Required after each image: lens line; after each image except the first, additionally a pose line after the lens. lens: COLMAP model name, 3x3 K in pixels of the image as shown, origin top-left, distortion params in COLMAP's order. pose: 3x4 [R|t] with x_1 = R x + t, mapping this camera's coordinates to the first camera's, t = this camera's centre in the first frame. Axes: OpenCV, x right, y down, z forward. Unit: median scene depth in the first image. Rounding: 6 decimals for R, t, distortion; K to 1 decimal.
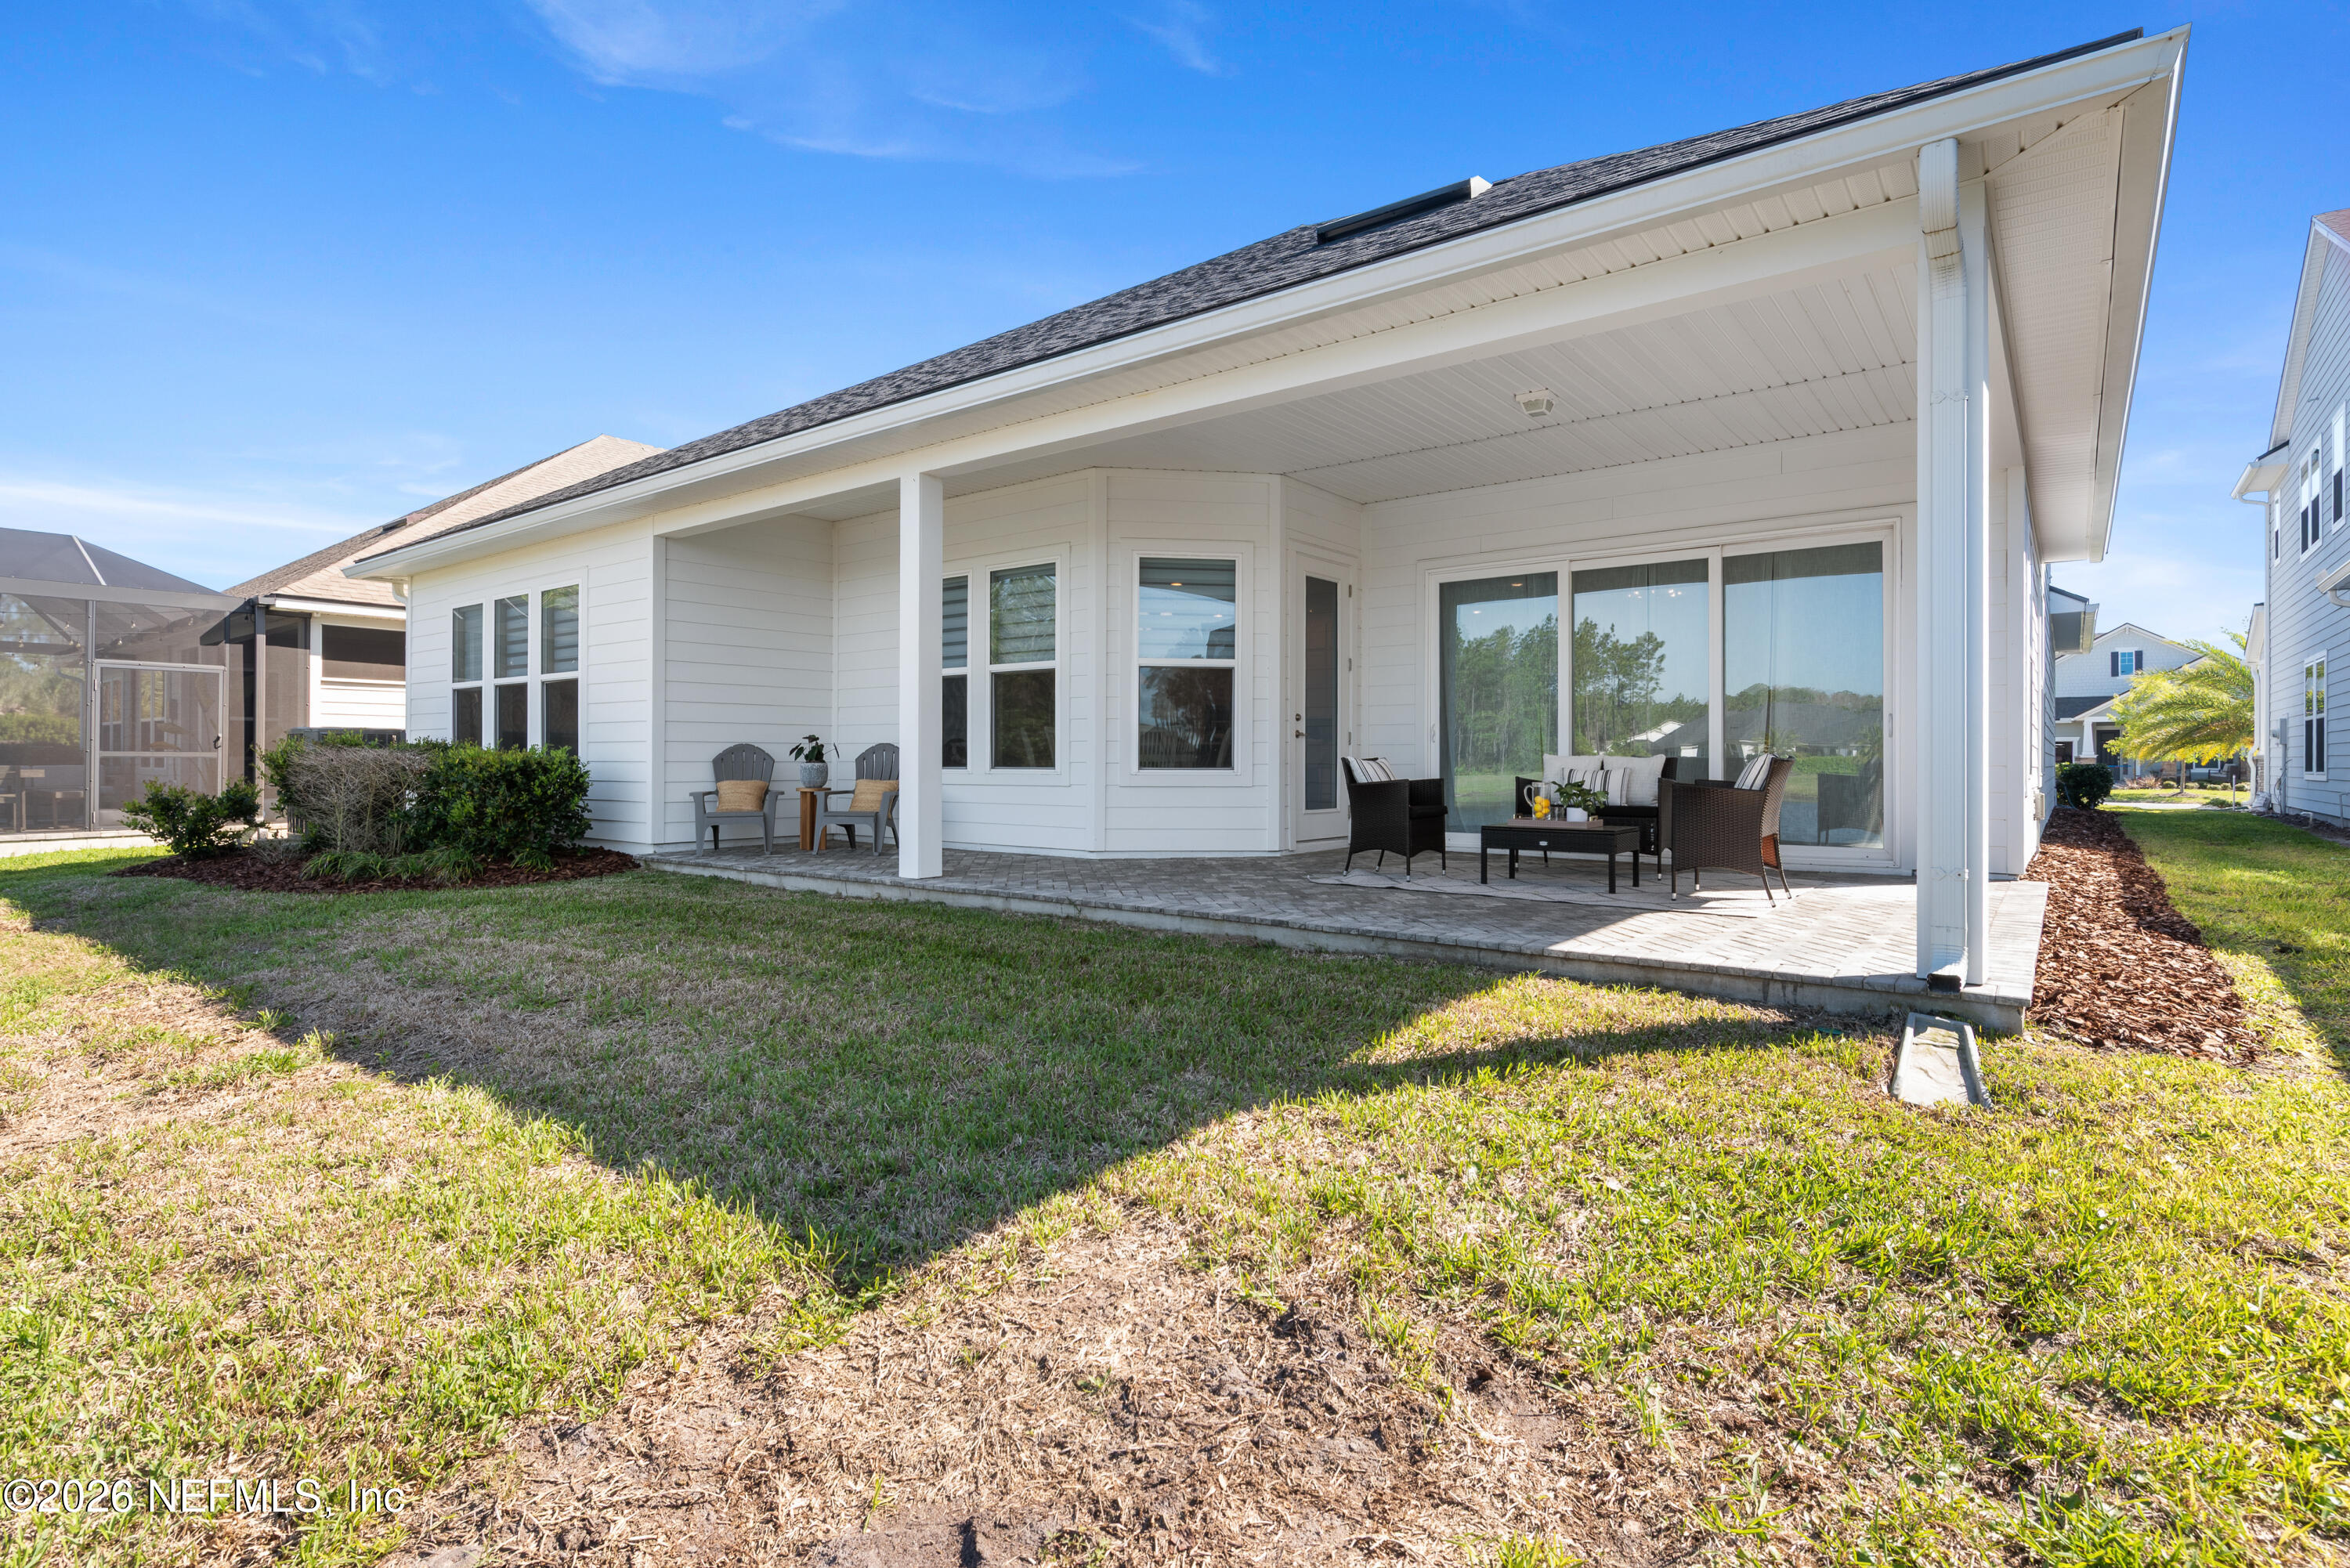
lens RADIAL K [[1143.7, 0, 1184.5], [0, 1143.7, 781.6], [0, 0, 1]] dist [0.000864, 0.000288]
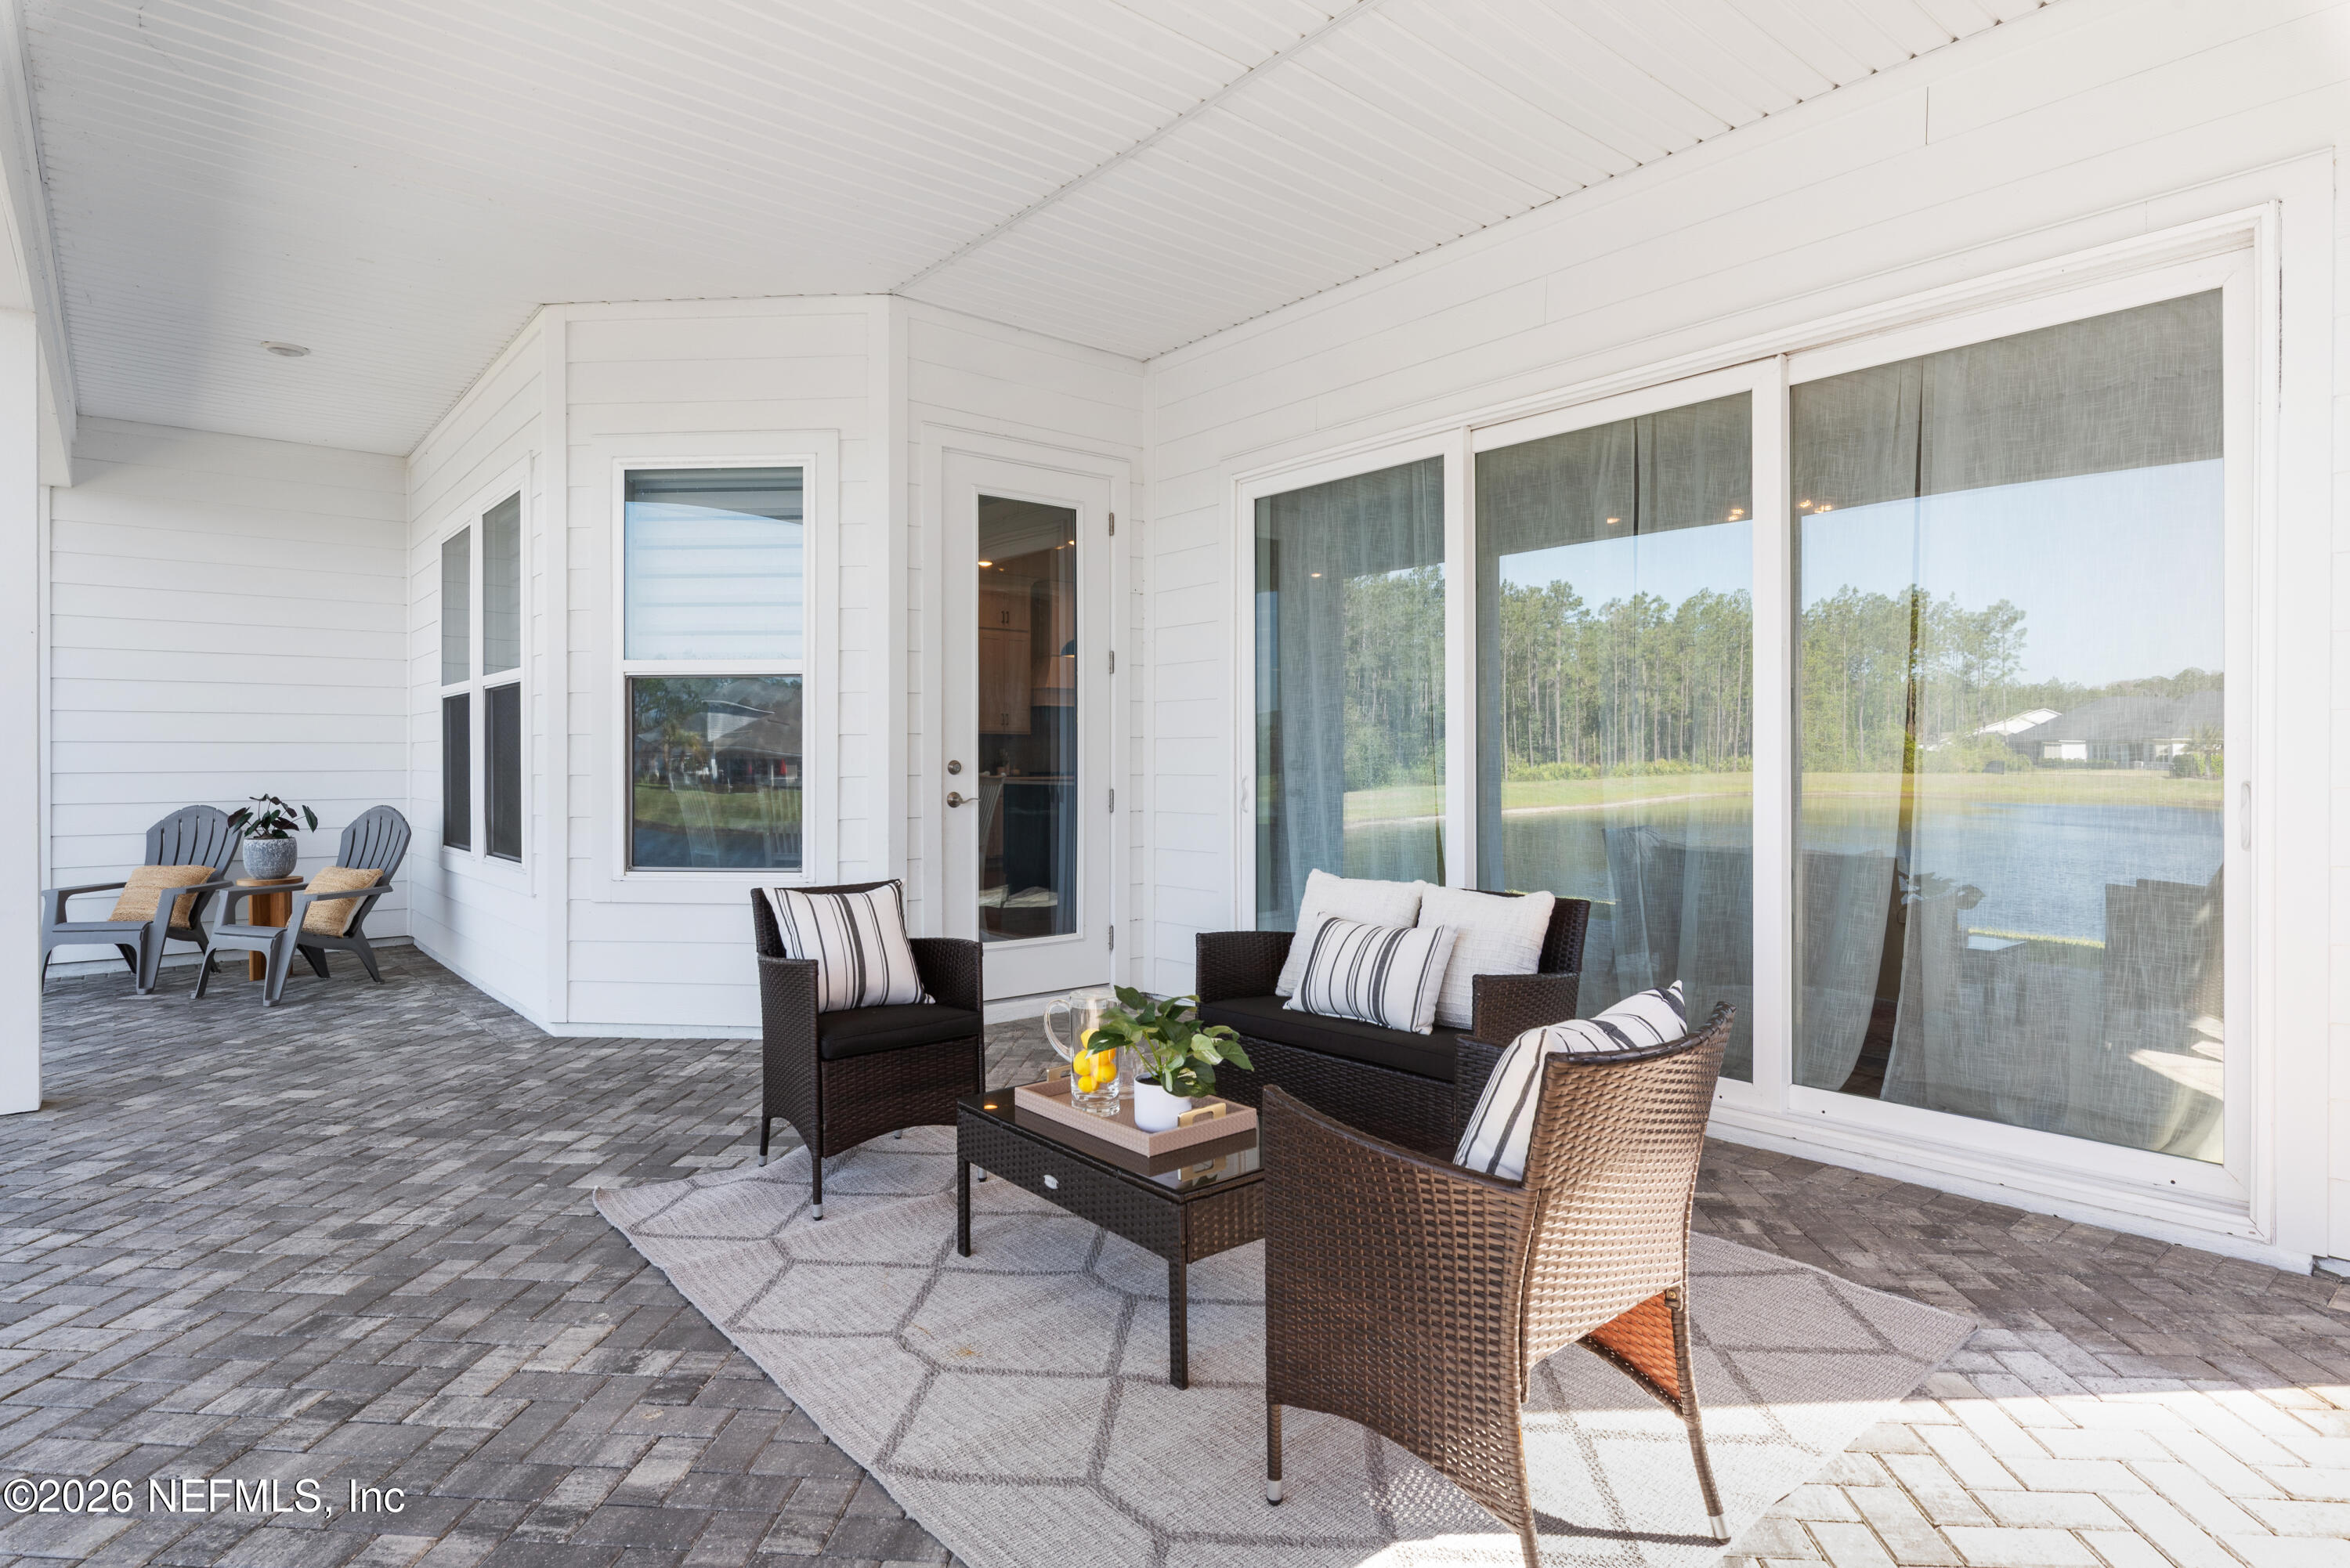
lens RADIAL K [[1246.8, 0, 1175.0], [0, 1246.8, 784.0], [0, 0, 1]] dist [0.000939, -0.000123]
pose [[0.979736, -0.003850, -0.200256, 0.293904], [0.003806, 0.999993, -0.000601, -0.045109], [0.200257, -0.000173, 0.979743, 0.440931]]
